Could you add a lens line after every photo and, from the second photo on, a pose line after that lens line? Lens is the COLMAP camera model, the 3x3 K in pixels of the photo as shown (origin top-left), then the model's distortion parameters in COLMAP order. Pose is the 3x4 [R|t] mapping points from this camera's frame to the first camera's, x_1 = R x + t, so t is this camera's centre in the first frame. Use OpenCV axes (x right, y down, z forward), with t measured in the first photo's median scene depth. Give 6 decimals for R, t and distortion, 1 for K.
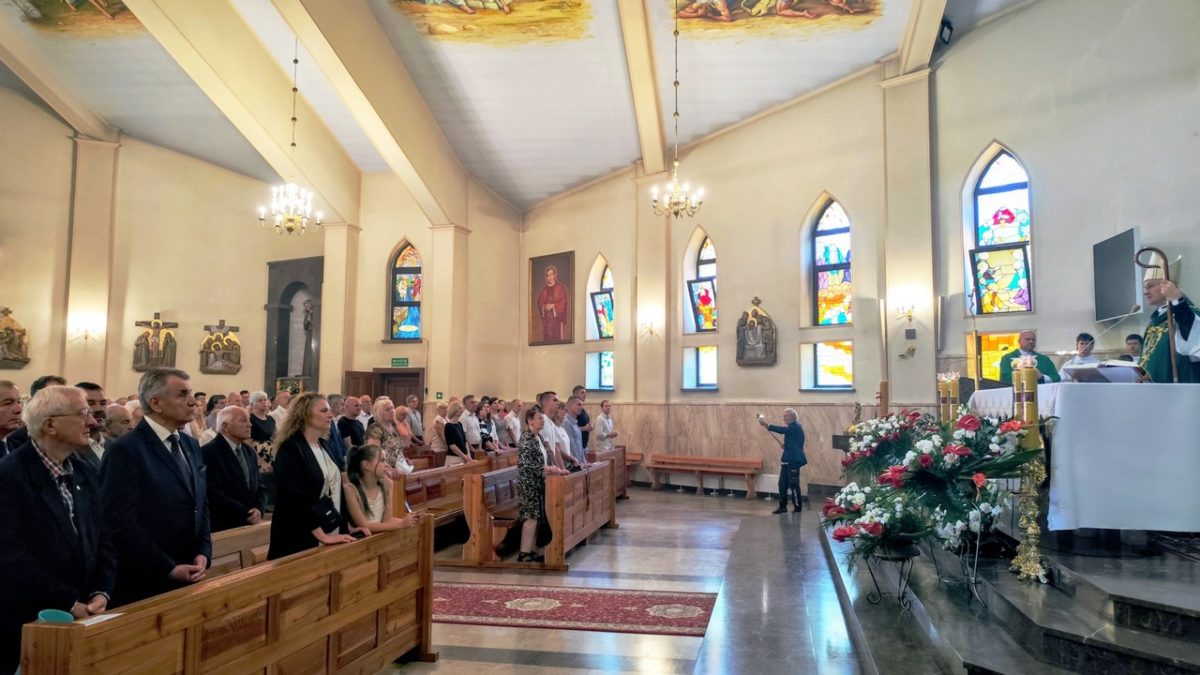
lens RADIAL K [[841.7, 0, 596.2], [0, 841.7, 332.6], [0, 0, 1]] dist [0.052760, -0.062297]
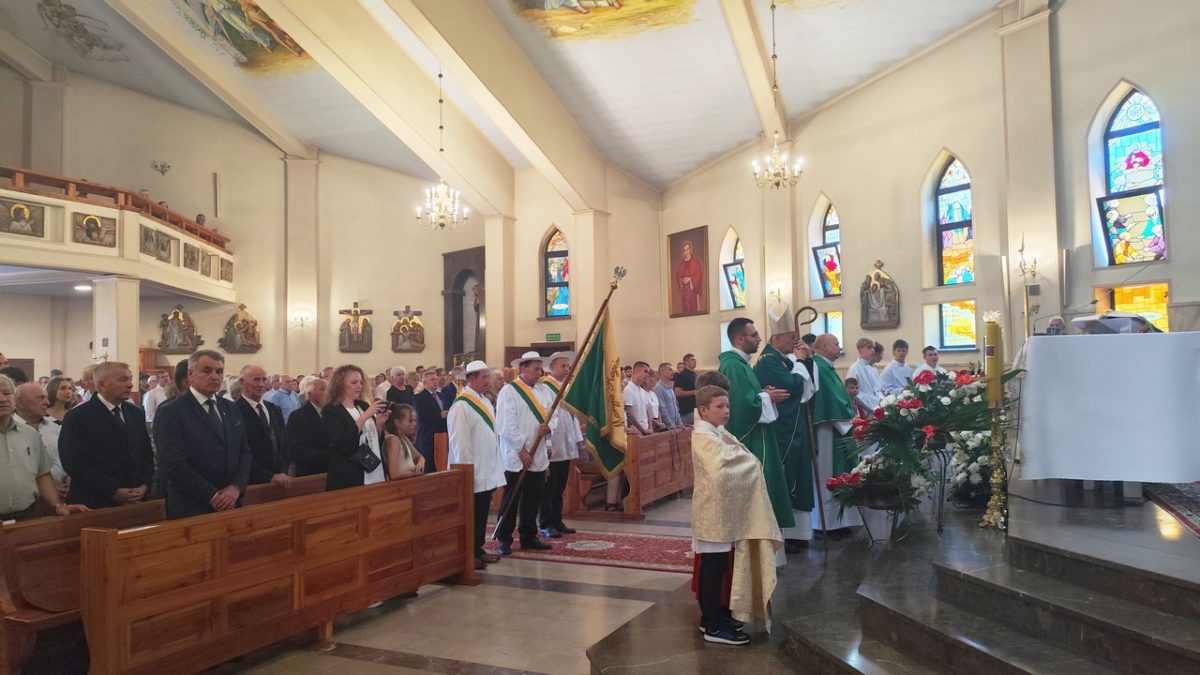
lens RADIAL K [[812.7, 0, 600.0], [0, 812.7, 337.5], [0, 0, 1]] dist [0.044416, -0.054649]
pose [[0.969856, -0.034189, -0.241269, 0.103757], [0.043708, 0.998458, 0.034213, 0.001969], [0.239727, -0.043727, 0.969855, -0.024699]]
